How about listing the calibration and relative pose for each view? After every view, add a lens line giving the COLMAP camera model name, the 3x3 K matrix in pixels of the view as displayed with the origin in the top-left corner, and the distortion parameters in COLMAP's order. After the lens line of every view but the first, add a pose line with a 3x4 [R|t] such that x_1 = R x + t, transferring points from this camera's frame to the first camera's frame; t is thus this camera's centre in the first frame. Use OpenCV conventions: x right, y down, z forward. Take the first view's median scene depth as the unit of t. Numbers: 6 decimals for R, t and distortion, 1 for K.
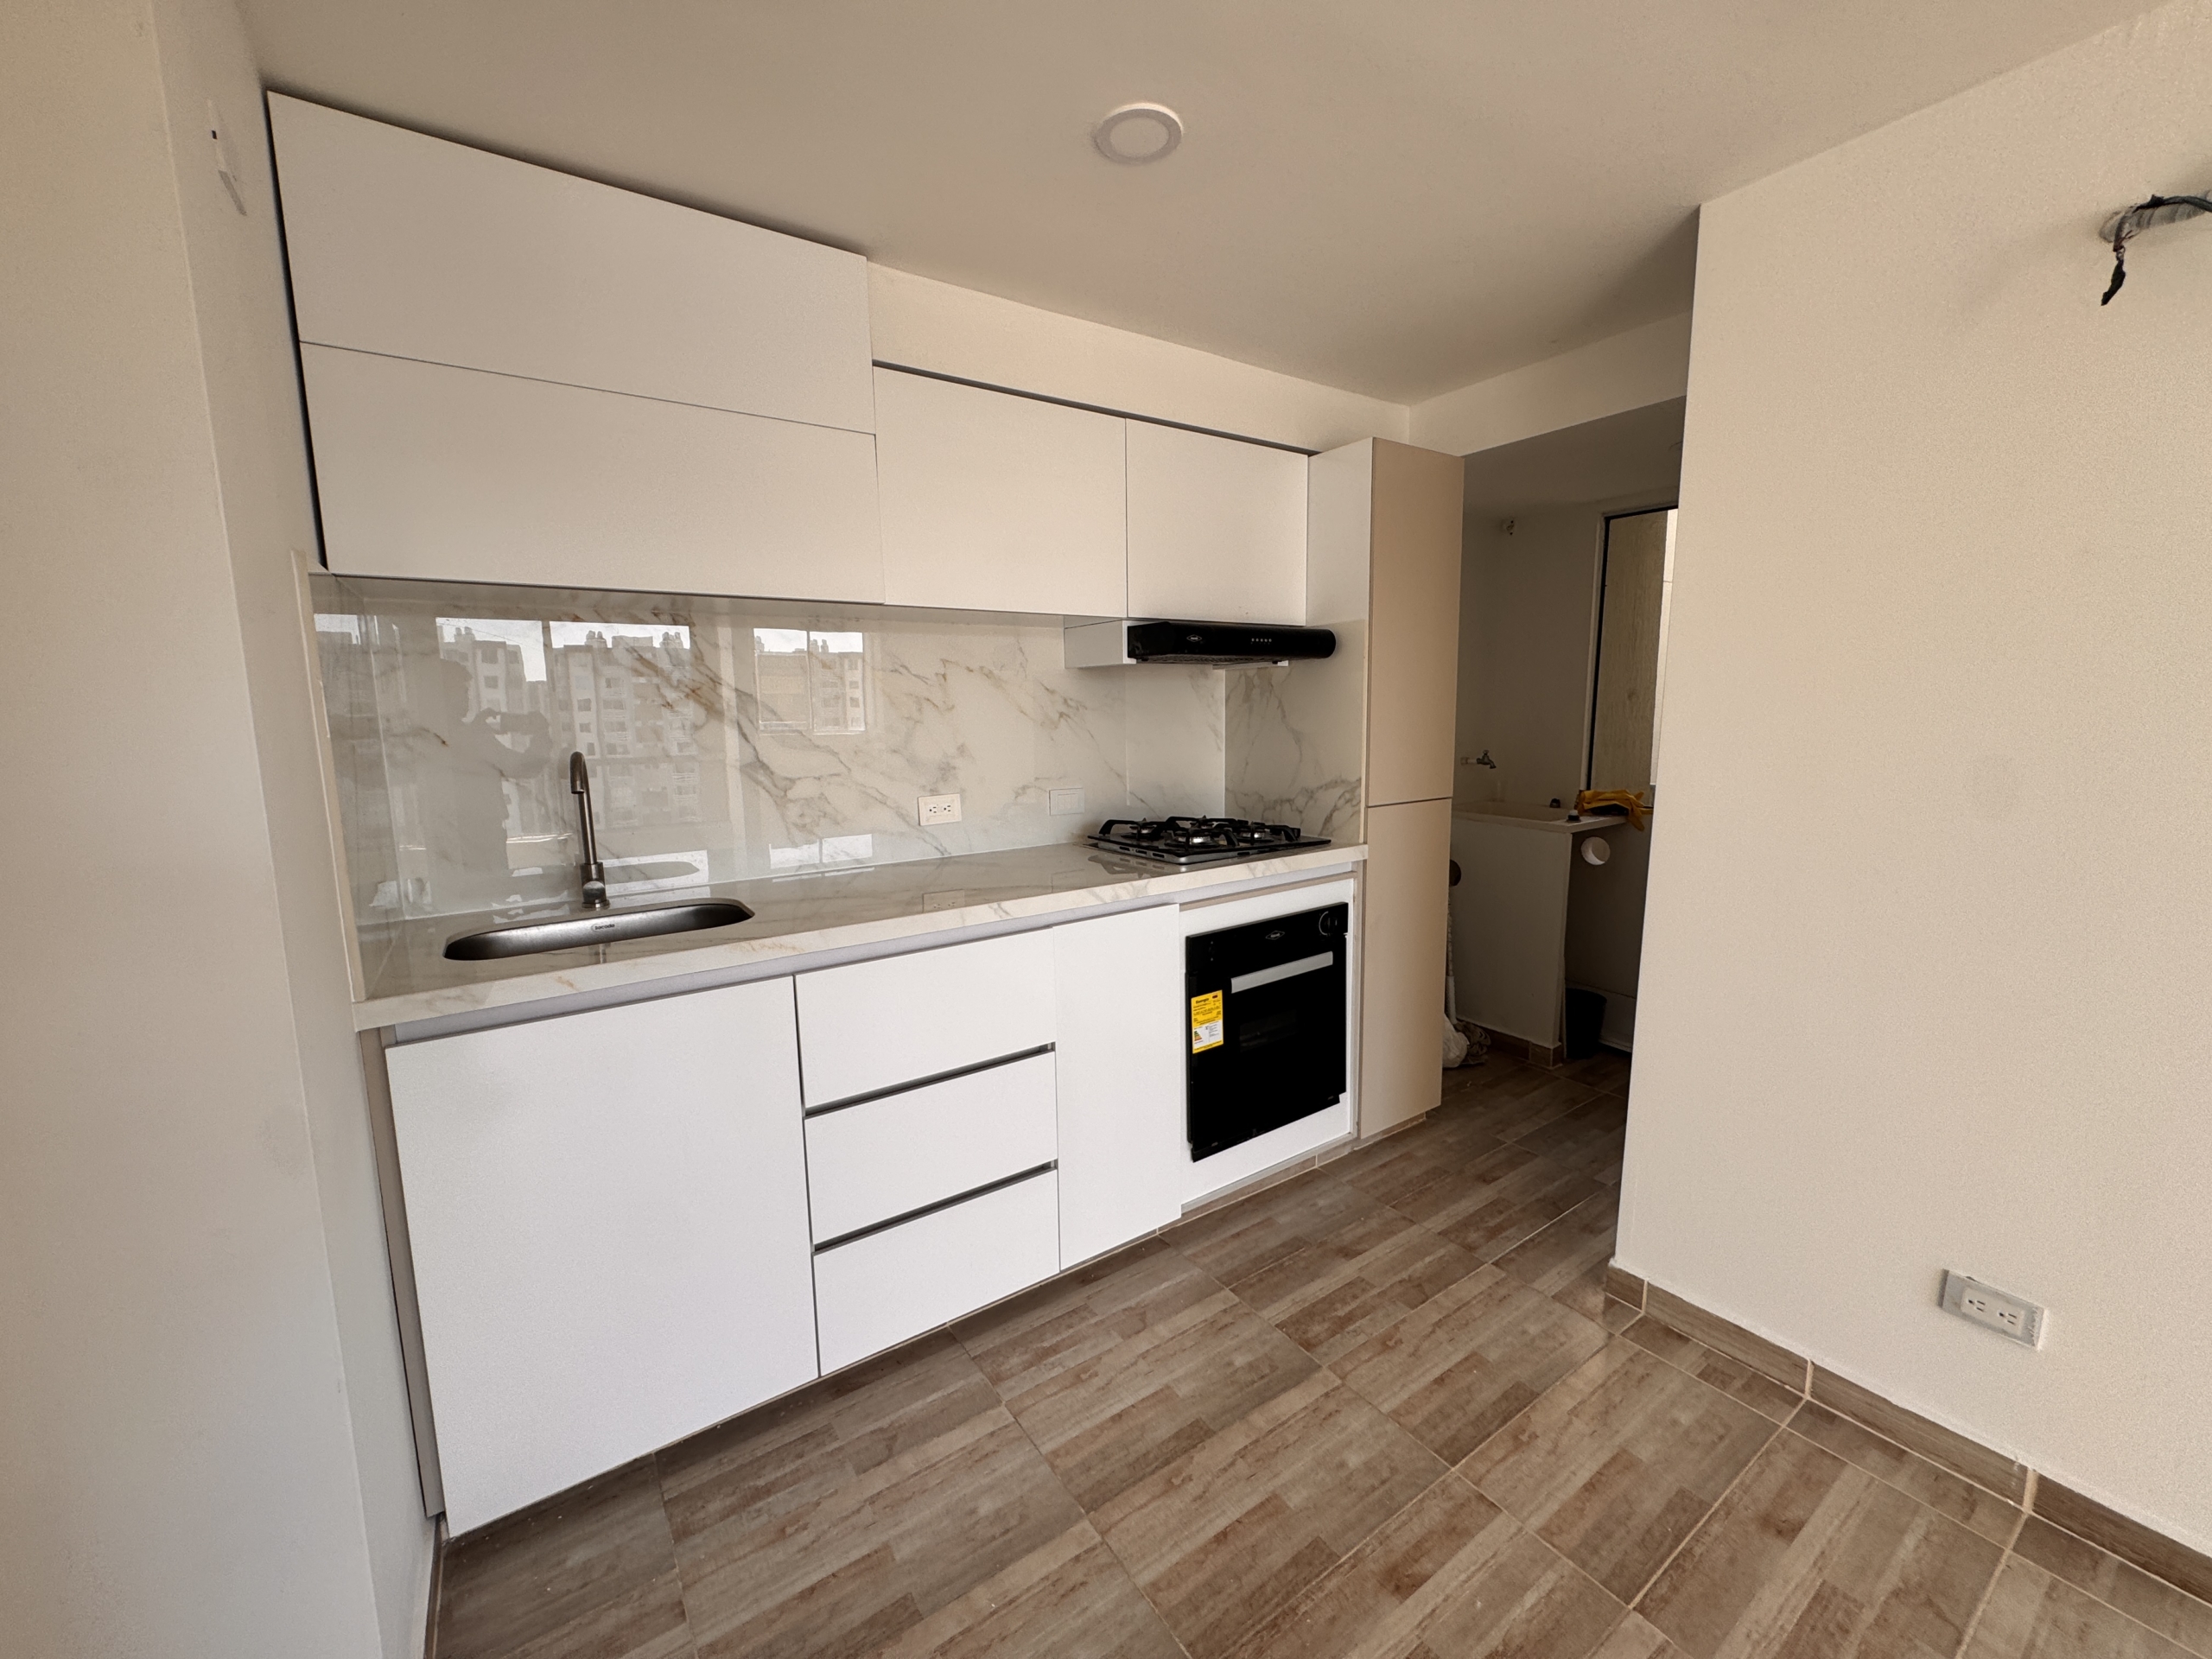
lens RADIAL K [[881.2, 0, 1104.1], [0, 881.2, 824.4], [0, 0, 1]] dist [-0.000377, 0.000006]
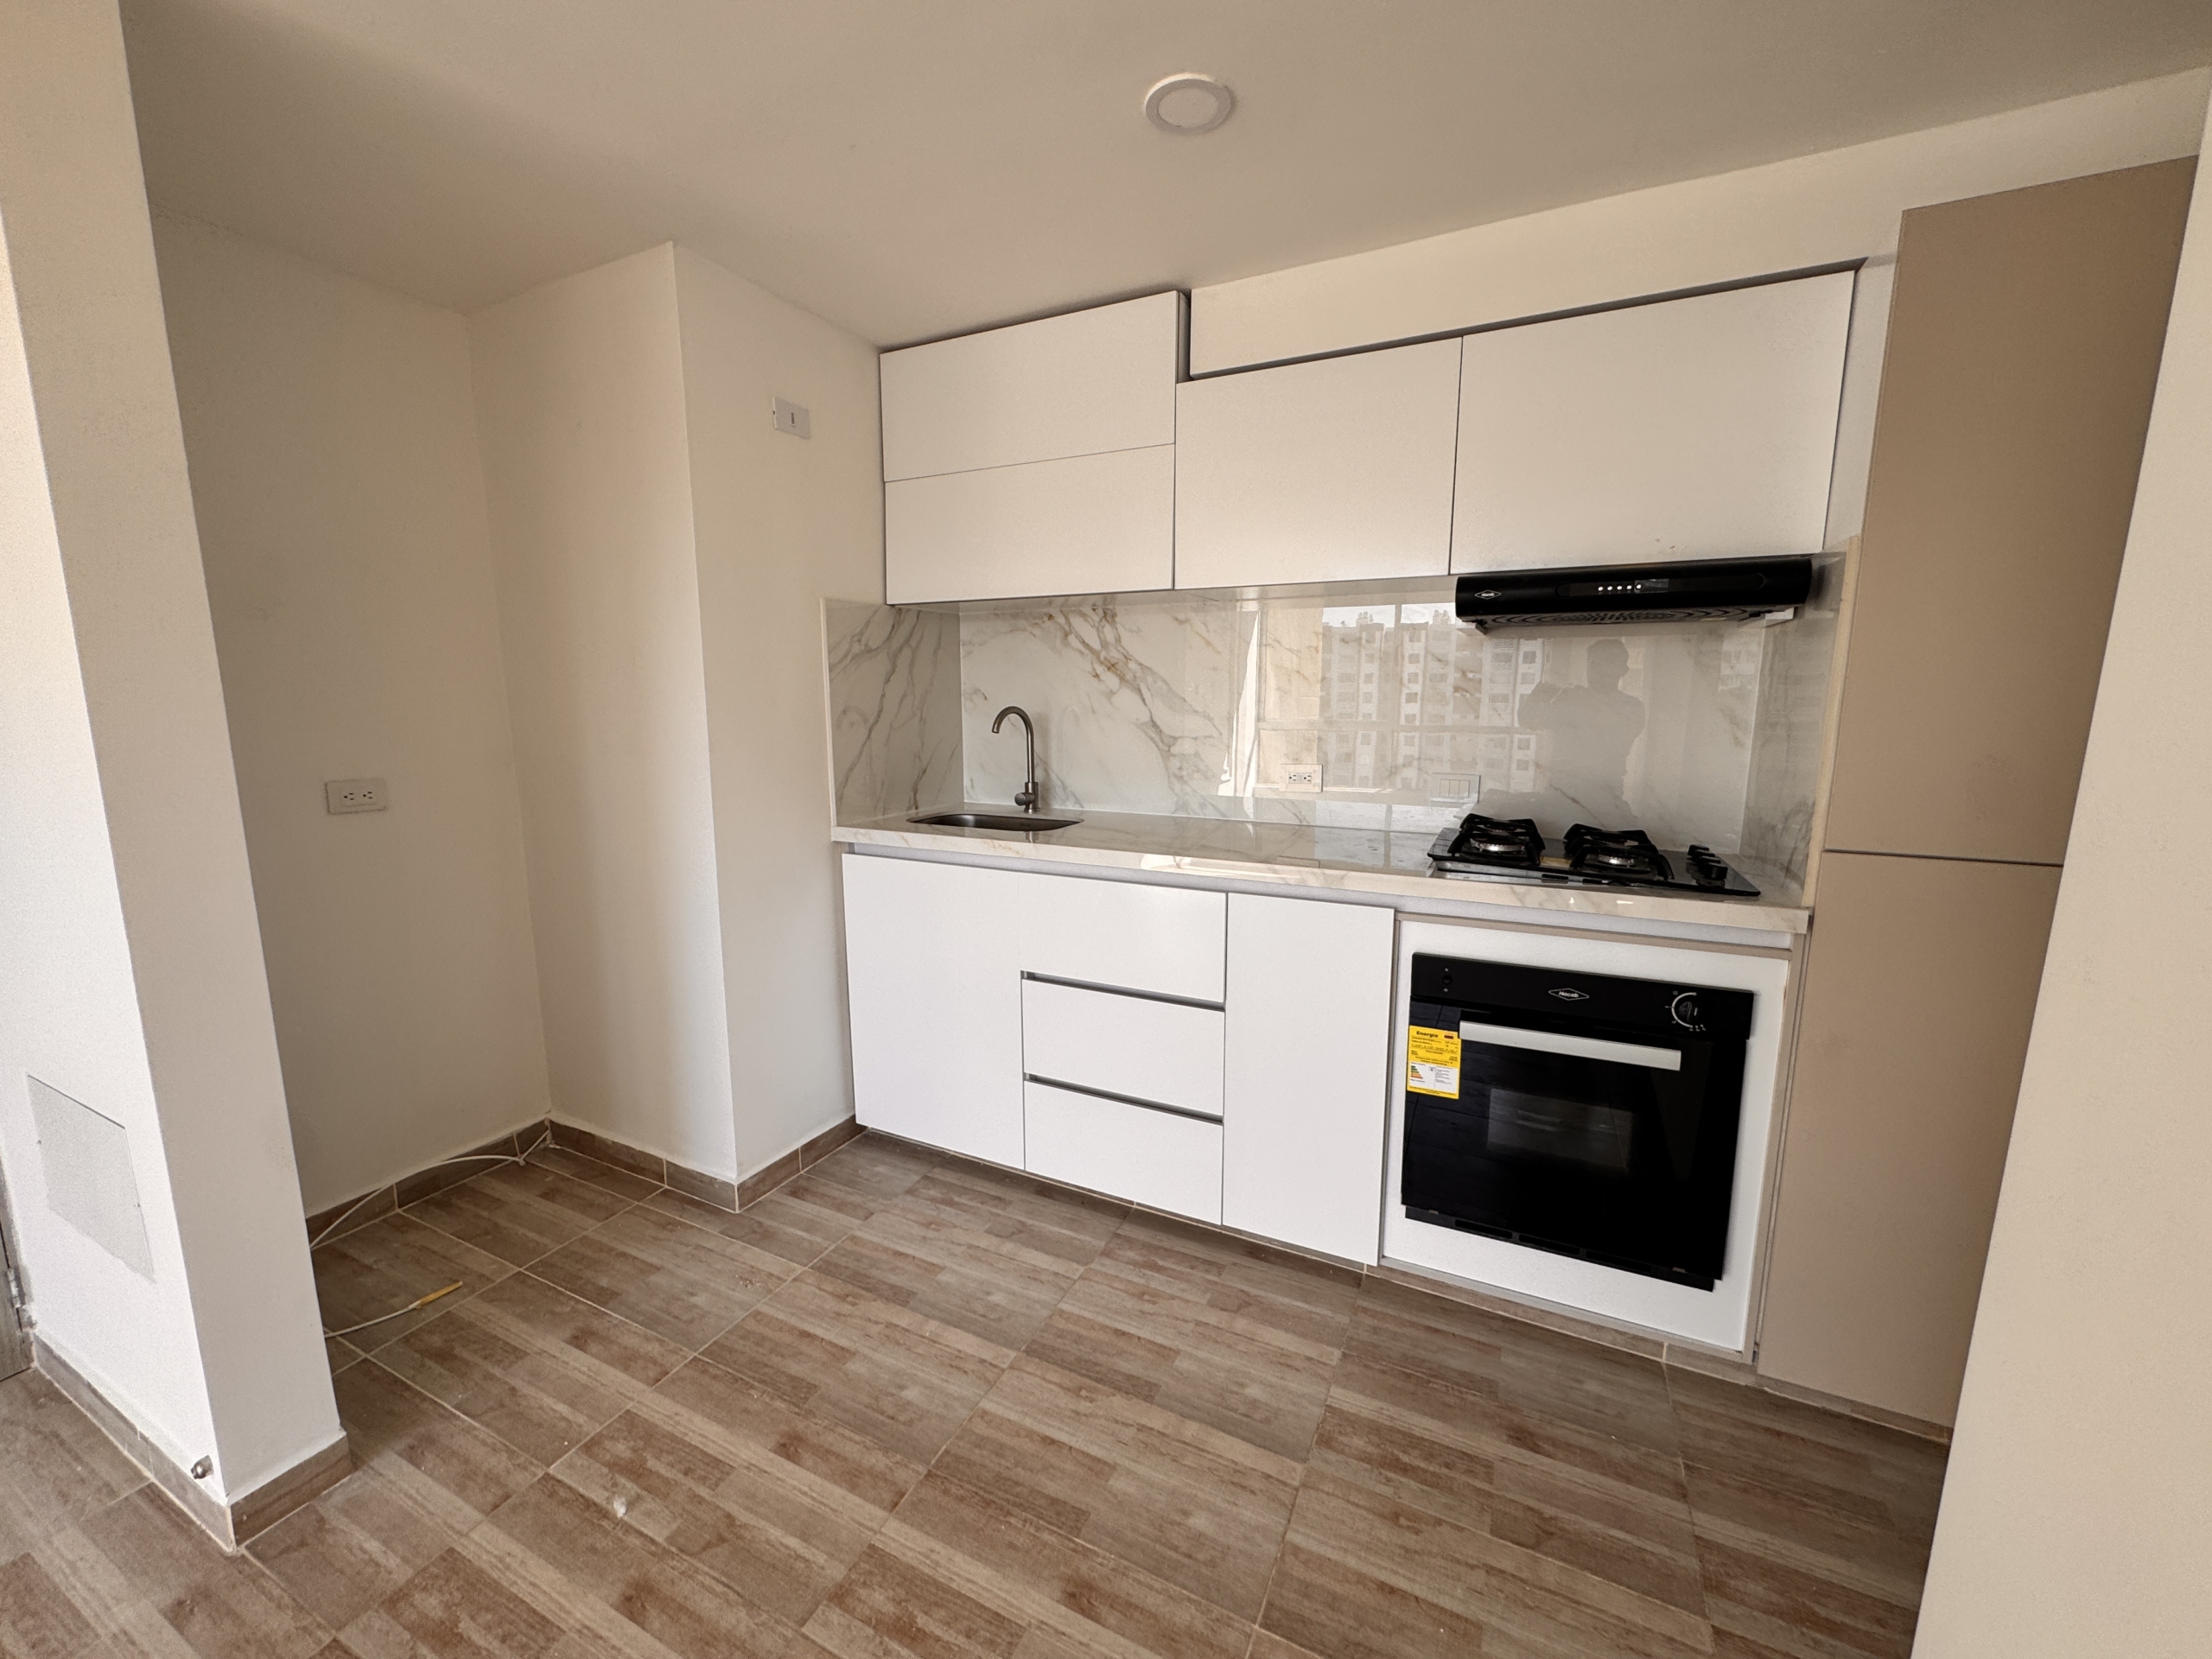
lens RADIAL K [[881.2, 0, 1104.1], [0, 881.2, 824.4], [0, 0, 1]] dist [-0.000377, 0.000006]
pose [[0.484515, 0.146784, -0.862380, 0.728998], [-0.122833, 0.987471, 0.099063, -0.045387], [0.866116, 0.057931, 0.496474, 0.346577]]
